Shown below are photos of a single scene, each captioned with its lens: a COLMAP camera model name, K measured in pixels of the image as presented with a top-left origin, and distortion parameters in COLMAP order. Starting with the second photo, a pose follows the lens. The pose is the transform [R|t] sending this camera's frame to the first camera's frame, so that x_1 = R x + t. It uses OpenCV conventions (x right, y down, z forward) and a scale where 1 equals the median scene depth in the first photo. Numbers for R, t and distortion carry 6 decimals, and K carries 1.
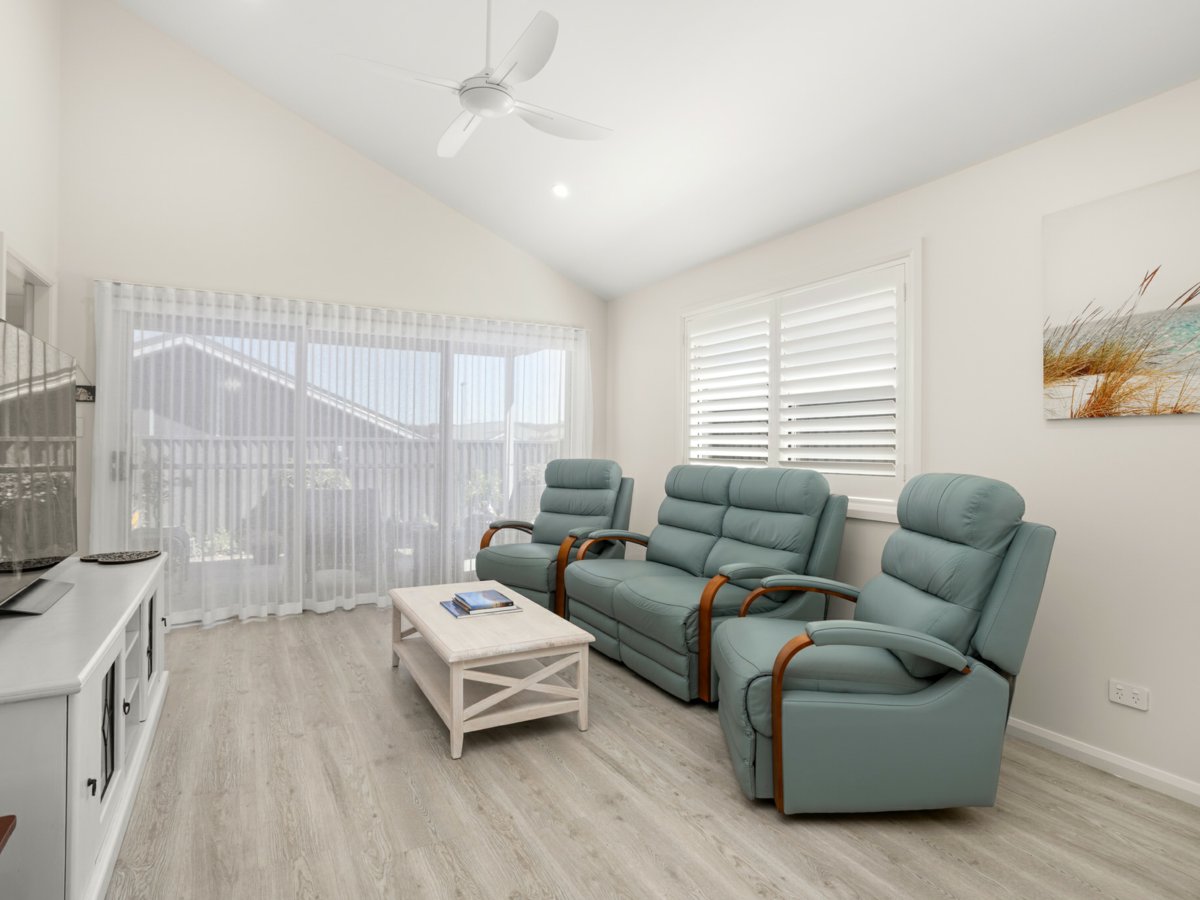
lens RADIAL K [[637.1, 0, 598.2], [0, 637.1, 445.2], [0, 0, 1]] dist [-0.001867, -0.000988]
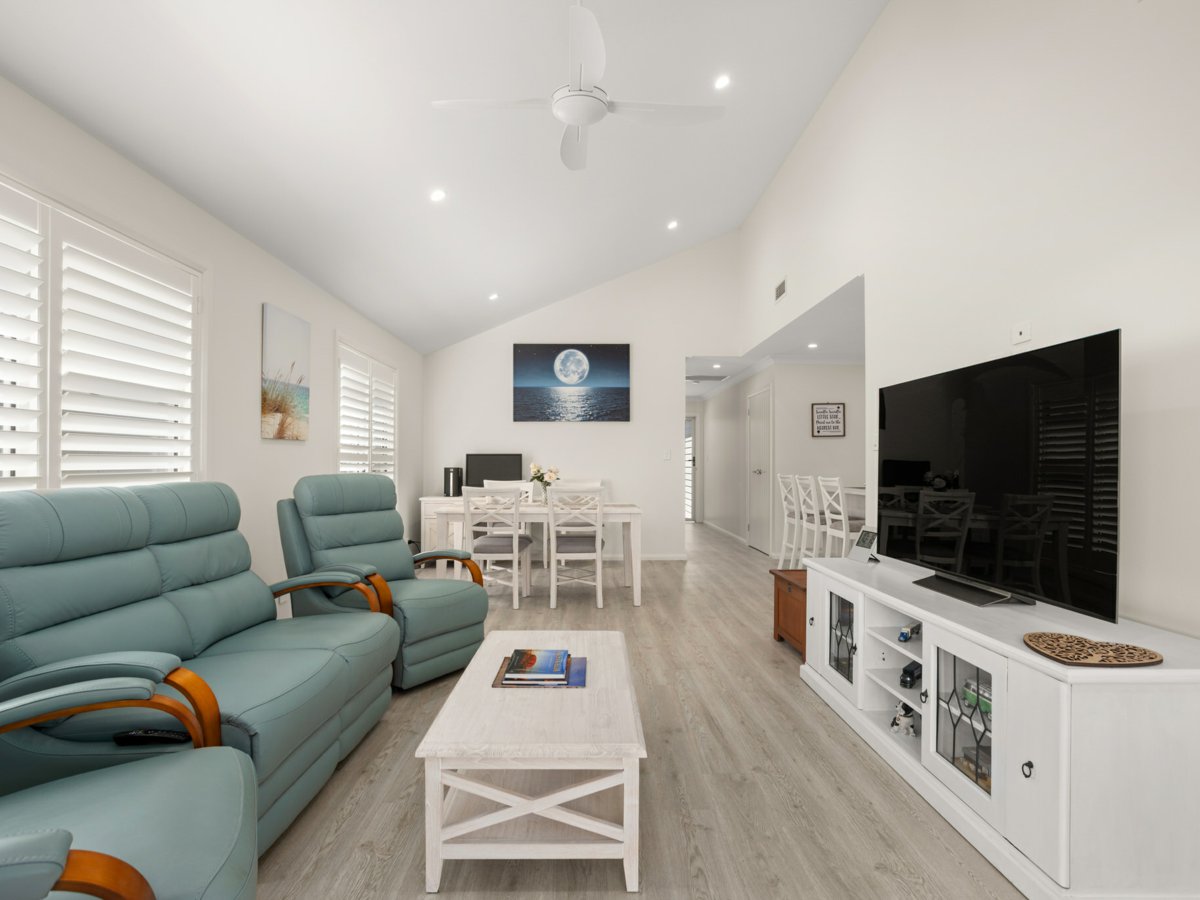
lens RADIAL K [[643.7, 0, 600.0], [0, 643.7, 450.0], [0, 0, 1]] dist [-0.002124, -0.000341]
pose [[-0.883237, 0.000347, 0.468927, -0.769480], [-0.009577, 0.999778, -0.018778, 0.010375], [-0.468830, -0.021077, -0.883037, 2.115704]]
